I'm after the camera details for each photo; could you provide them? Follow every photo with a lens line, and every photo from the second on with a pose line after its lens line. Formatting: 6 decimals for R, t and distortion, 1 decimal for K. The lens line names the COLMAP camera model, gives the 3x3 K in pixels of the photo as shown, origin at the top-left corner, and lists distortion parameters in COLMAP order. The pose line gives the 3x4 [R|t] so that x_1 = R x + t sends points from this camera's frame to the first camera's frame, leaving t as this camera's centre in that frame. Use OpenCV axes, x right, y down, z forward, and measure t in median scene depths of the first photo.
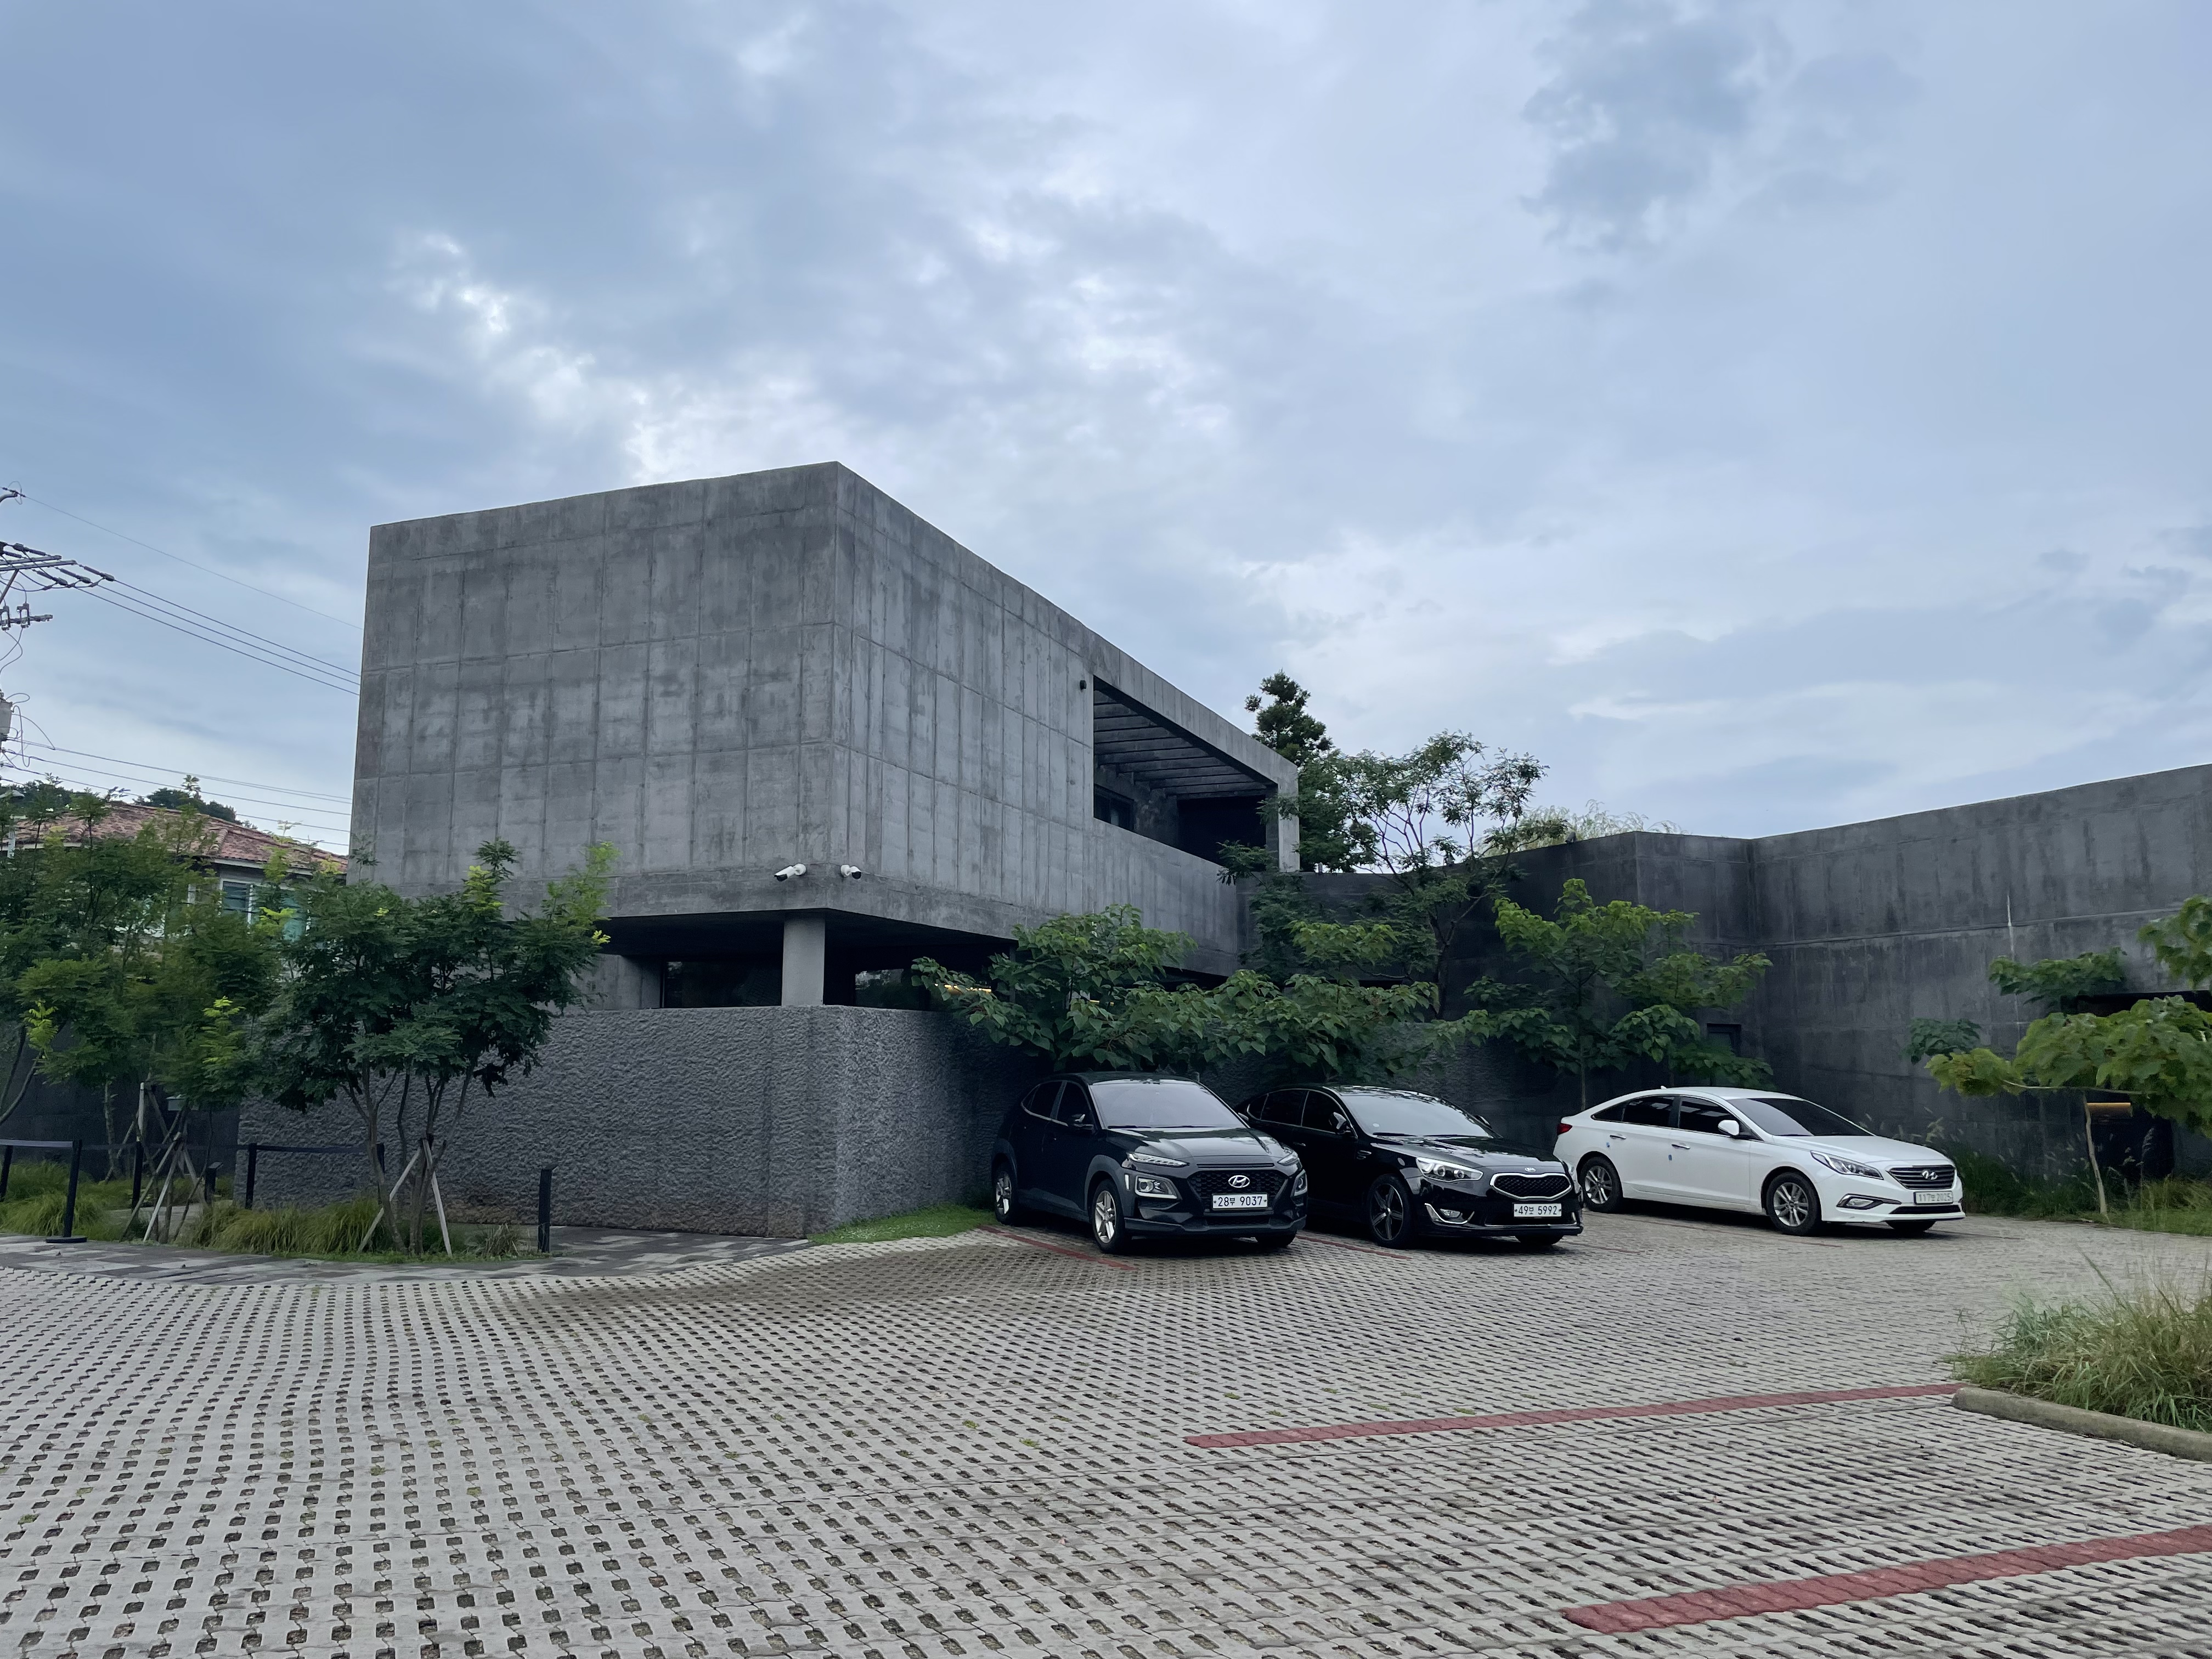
lens RADIAL K [[1686.3, 0, 1103.5], [0, 1686.3, 829.4], [0, 0, 1]] dist [0.063007, -0.077176]
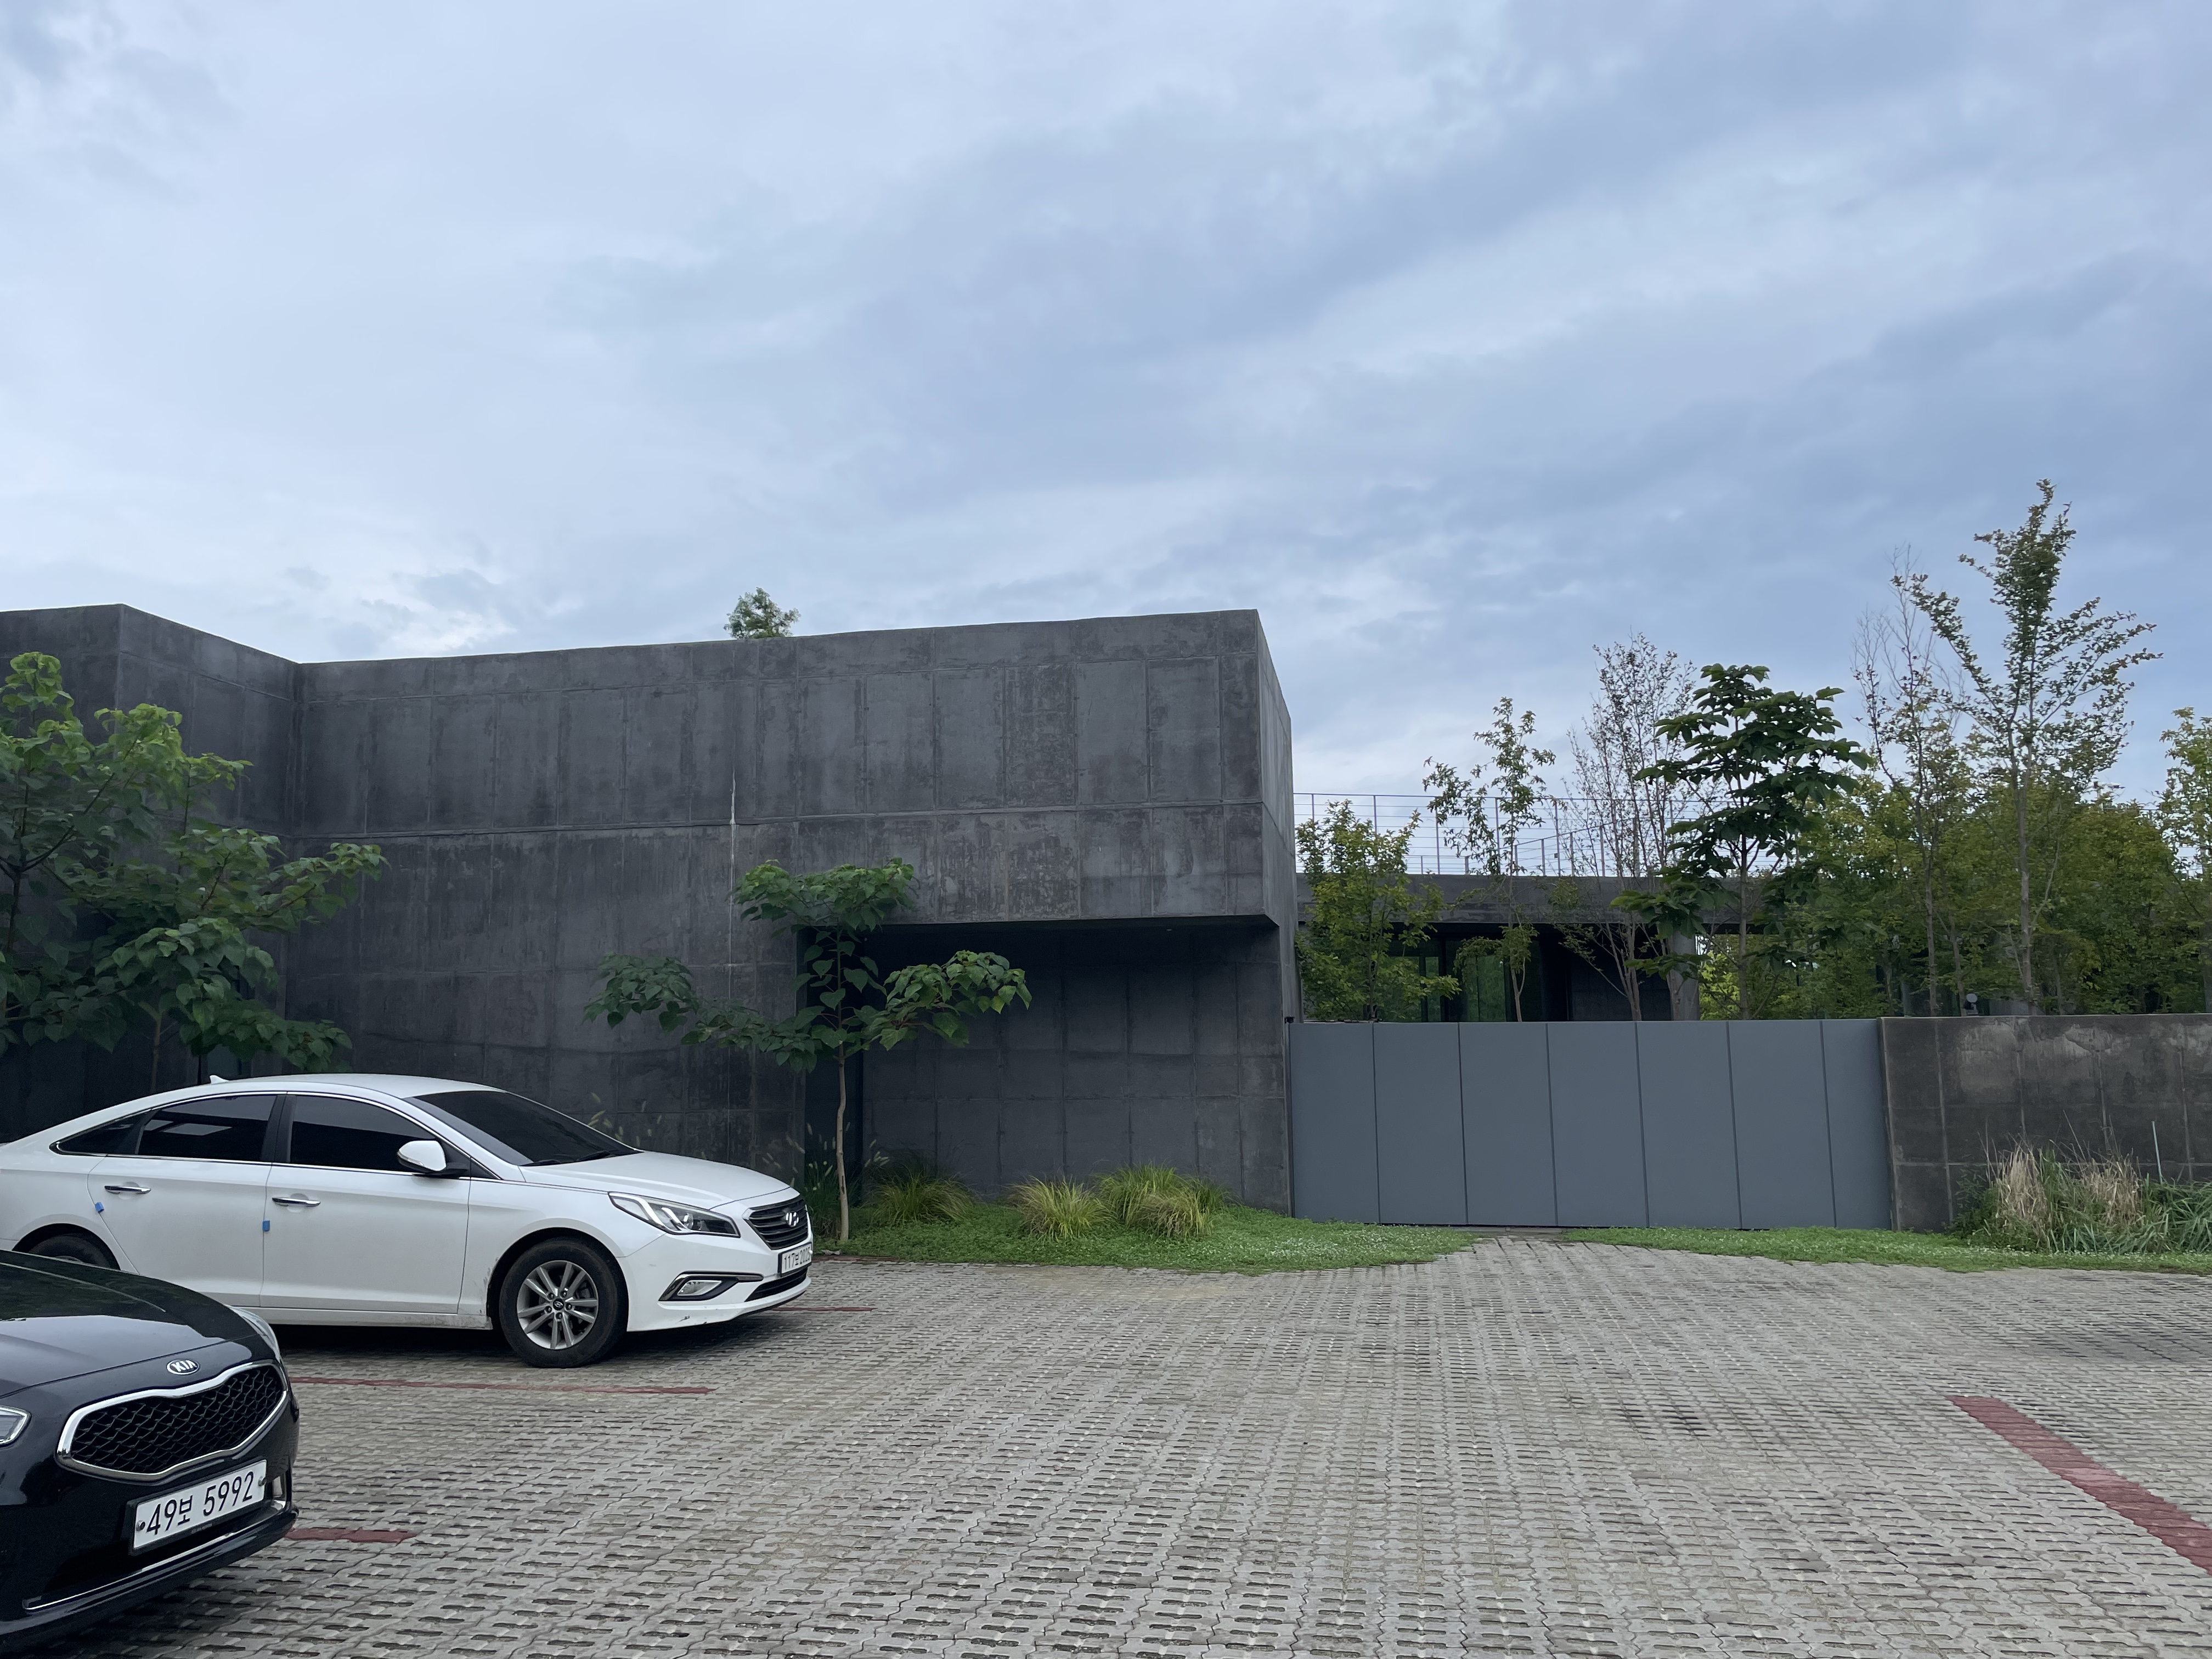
lens RADIAL K [[1686.3, 0, 1100.1], [0, 1686.3, 832.8], [0, 0, 1]] dist [0.063007, -0.077176]
pose [[0.567516, 0.087790, 0.818669, 0.061254], [-0.100723, 0.994234, -0.036793, 0.071652], [-0.817178, -0.061578, 0.573086, 0.500618]]
